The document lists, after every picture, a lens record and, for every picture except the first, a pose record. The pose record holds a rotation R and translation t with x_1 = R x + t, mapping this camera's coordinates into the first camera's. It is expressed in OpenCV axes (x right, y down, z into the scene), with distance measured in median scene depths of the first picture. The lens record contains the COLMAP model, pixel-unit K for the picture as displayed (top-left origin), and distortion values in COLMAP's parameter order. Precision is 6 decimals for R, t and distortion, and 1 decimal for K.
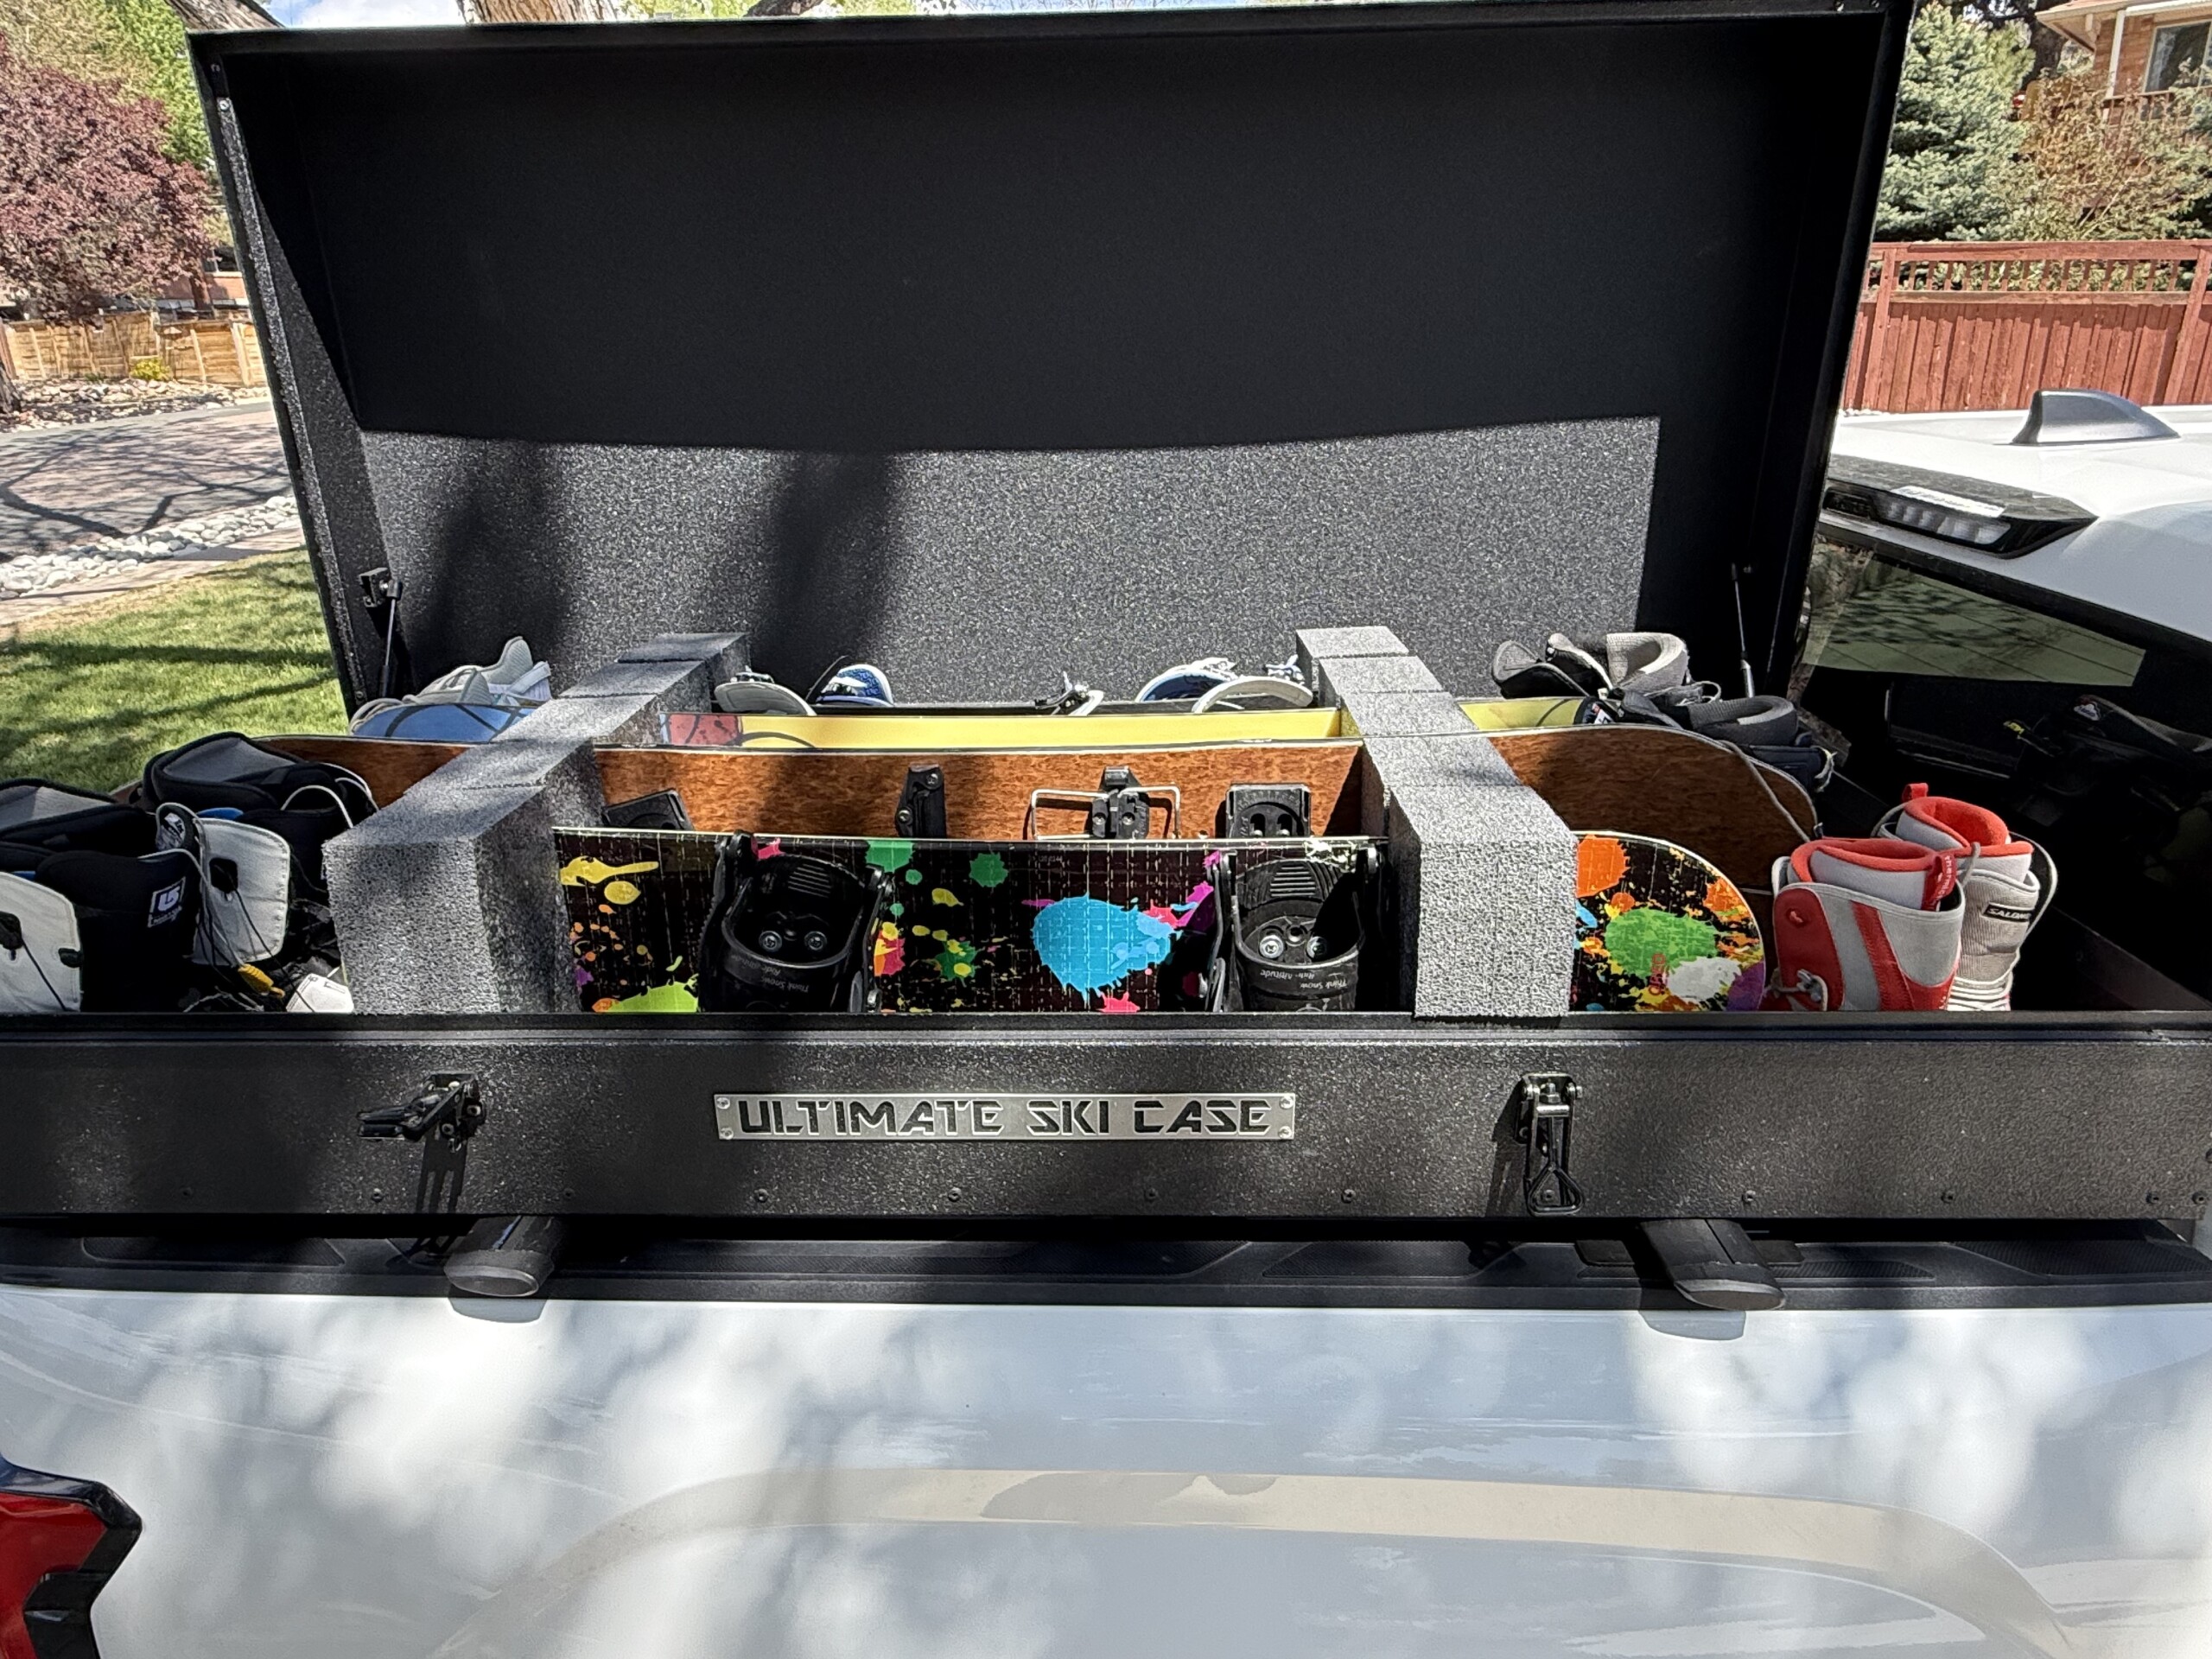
lens RADIAL K [[1366.3, 0, 1099.9], [0, 1366.3, 834.1], [0, 0, 1]] dist [0.001437, -0.000561]
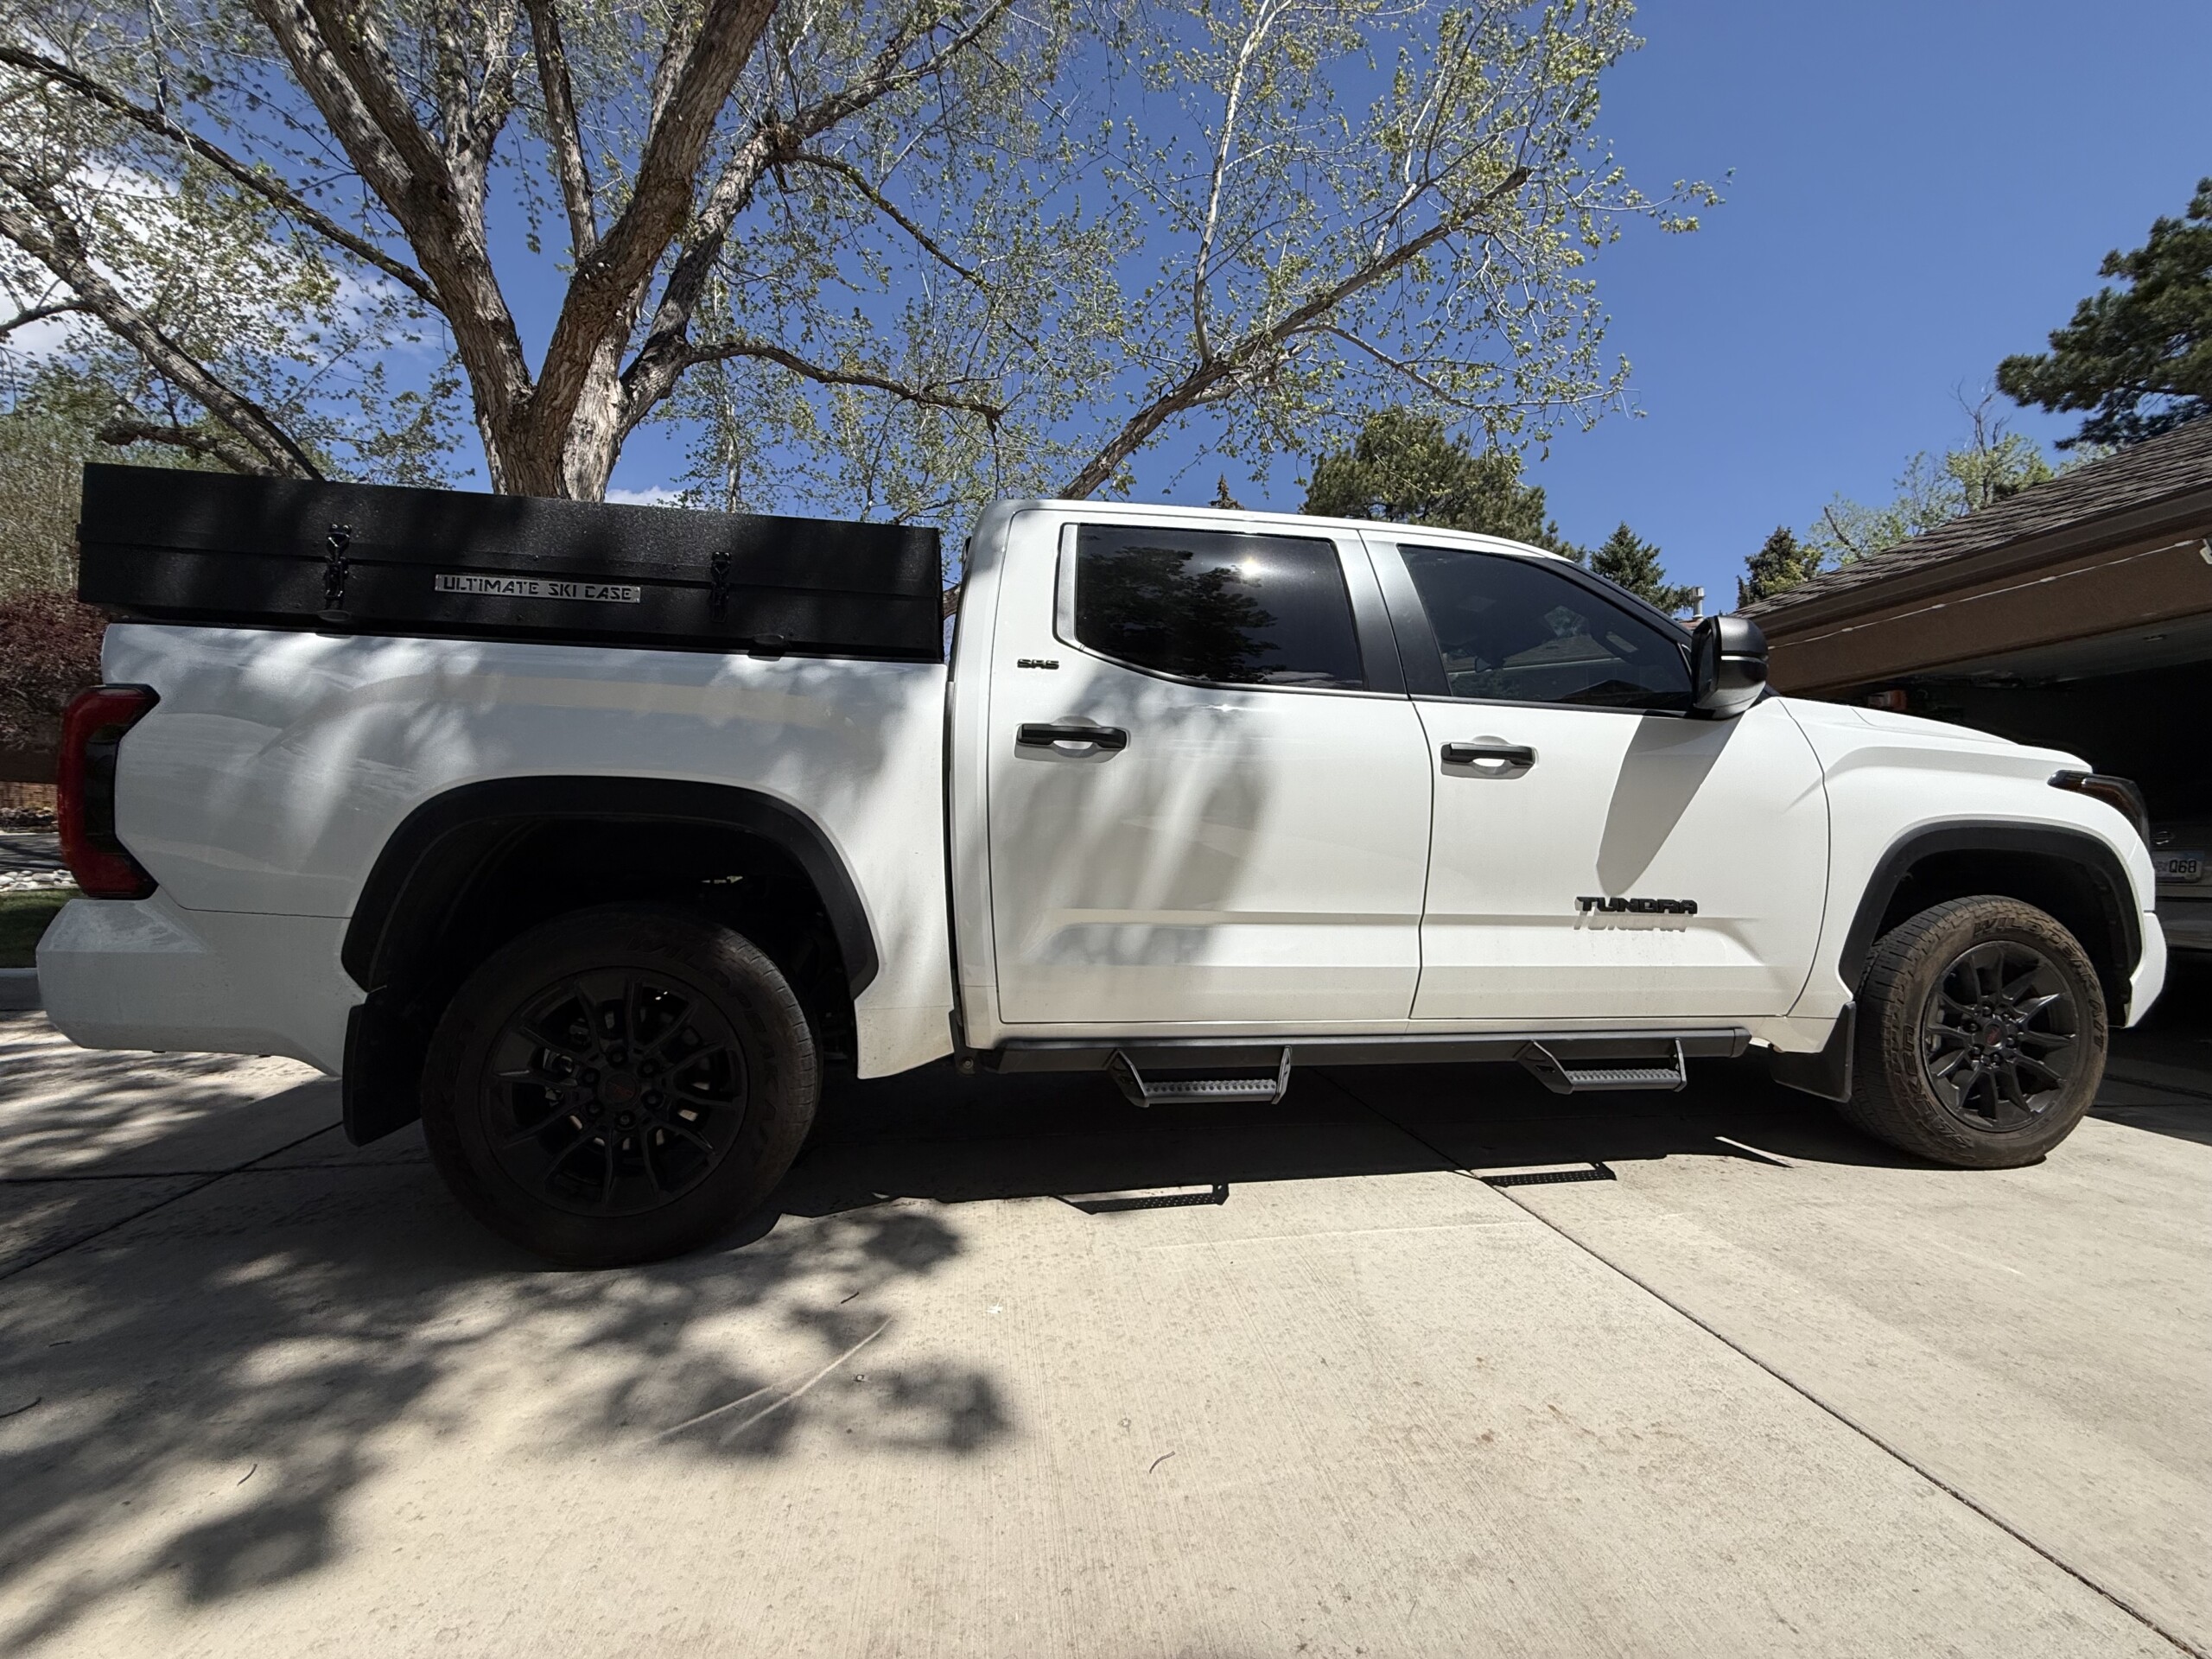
lens RADIAL K [[879.1, 0, 1099.8], [0, 879.1, 830.2], [0, 0, 1]] dist [-0.000275, 0.000025]
pose [[0.982263, 0.039710, 0.183253, 0.738558], [0.029839, 0.931760, -0.361848, 1.308393], [-0.185117, 0.360898, 0.914049, -0.752964]]
